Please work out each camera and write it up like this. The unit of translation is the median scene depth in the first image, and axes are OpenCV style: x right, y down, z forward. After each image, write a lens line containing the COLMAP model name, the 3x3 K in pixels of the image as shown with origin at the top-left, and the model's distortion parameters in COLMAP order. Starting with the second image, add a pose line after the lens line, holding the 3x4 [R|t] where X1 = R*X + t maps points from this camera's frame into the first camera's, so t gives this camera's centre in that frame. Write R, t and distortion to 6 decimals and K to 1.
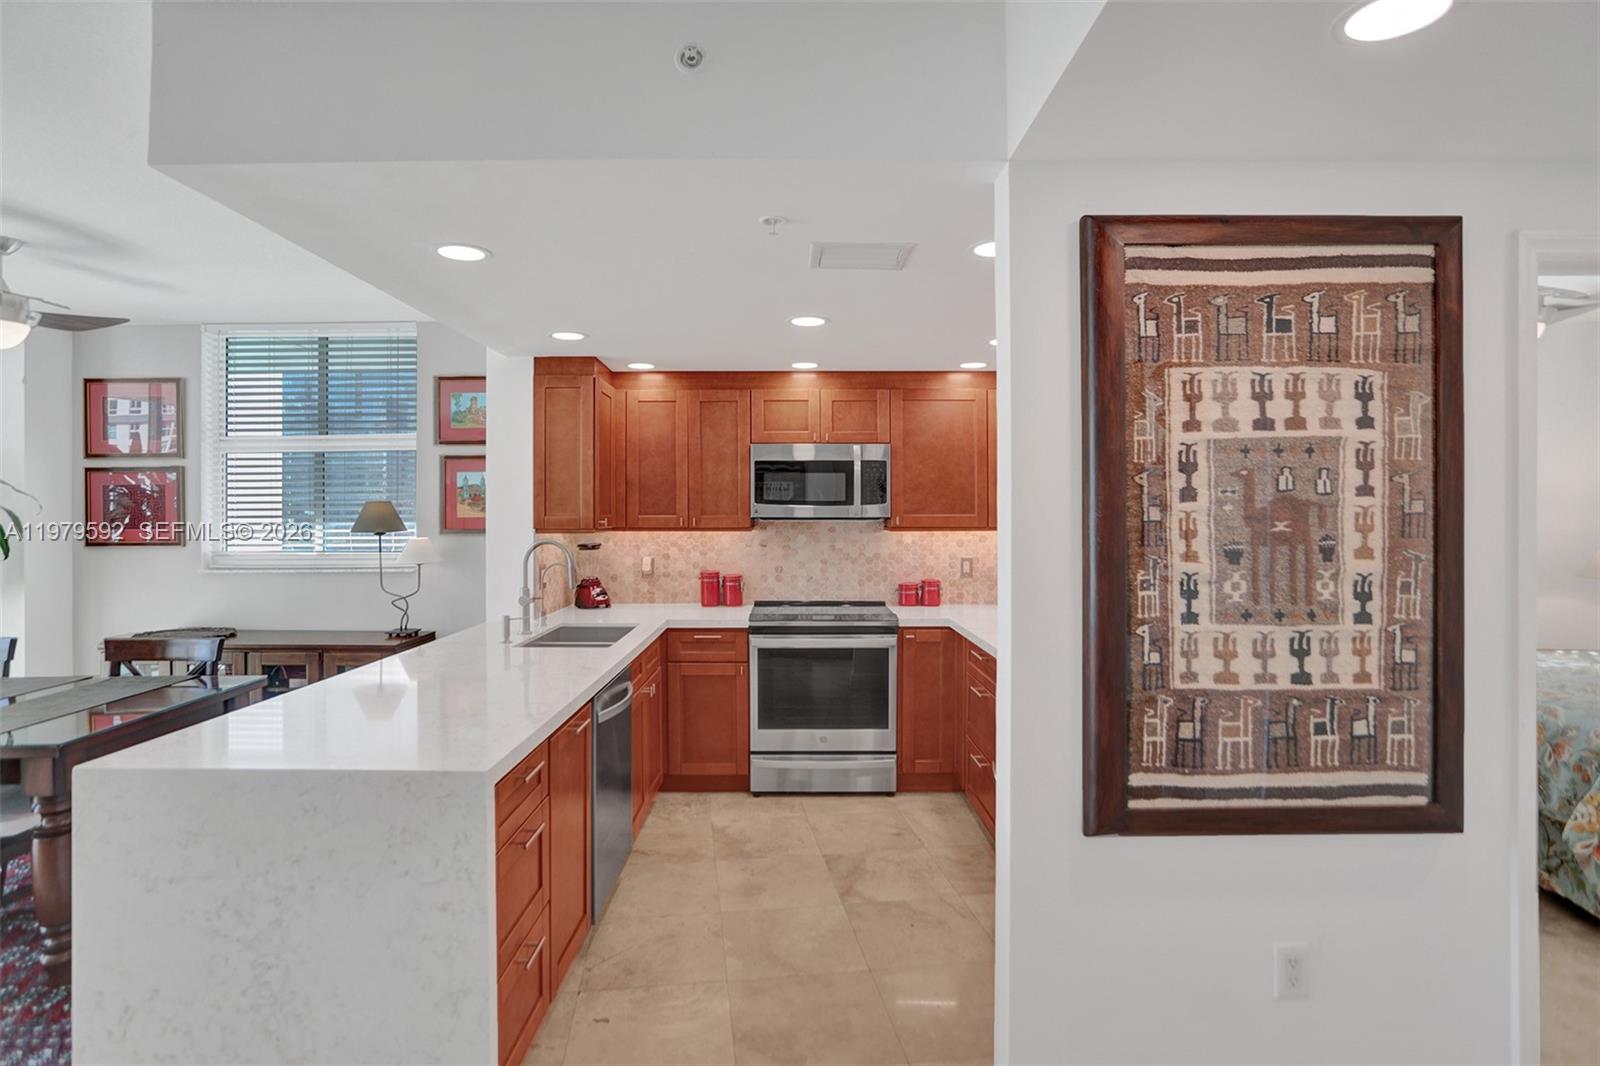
lens RADIAL K [[851.5, 0, 798.3], [0, 851.5, 520.1], [0, 0, 1]] dist [-0.068957, 0.039618]
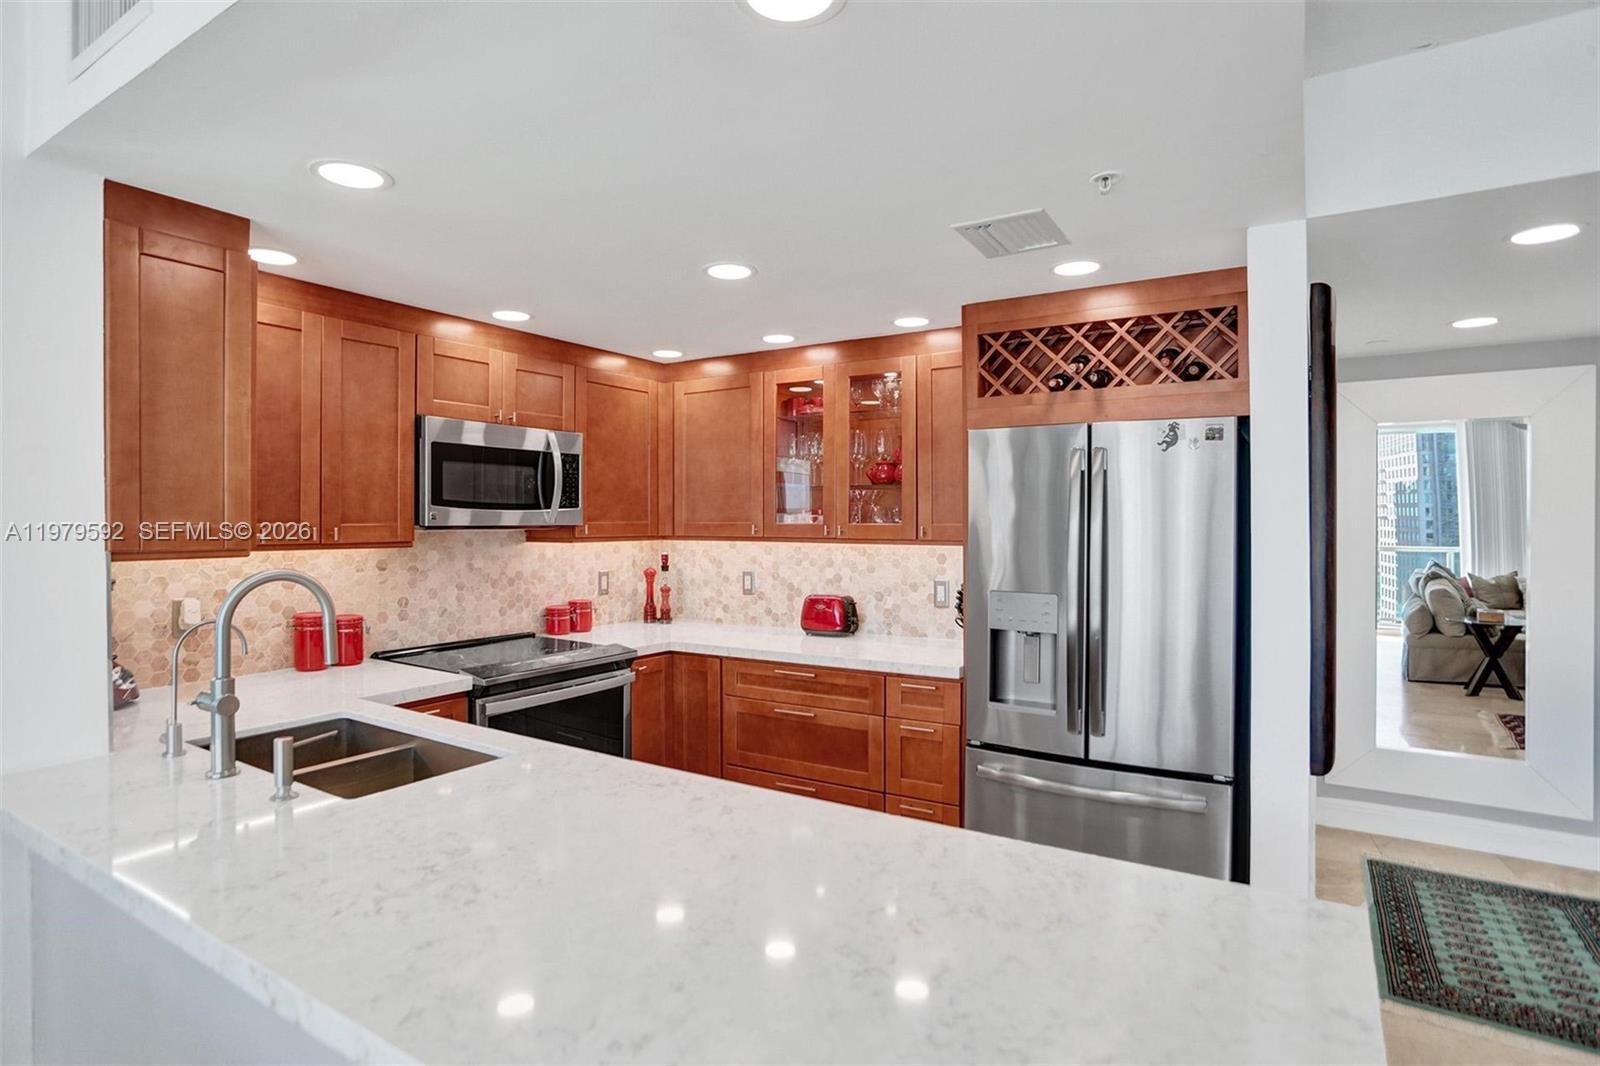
lens RADIAL K [[851.5, 0, 798.3], [0, 851.5, 520.1], [0, 0, 1]] dist [-0.068957, 0.039618]
pose [[0.517681, 0.001773, 0.855572, -0.461288], [0.006828, 0.999957, -0.006204, -0.001759], [-0.855546, 0.009053, 0.517647, 0.402194]]
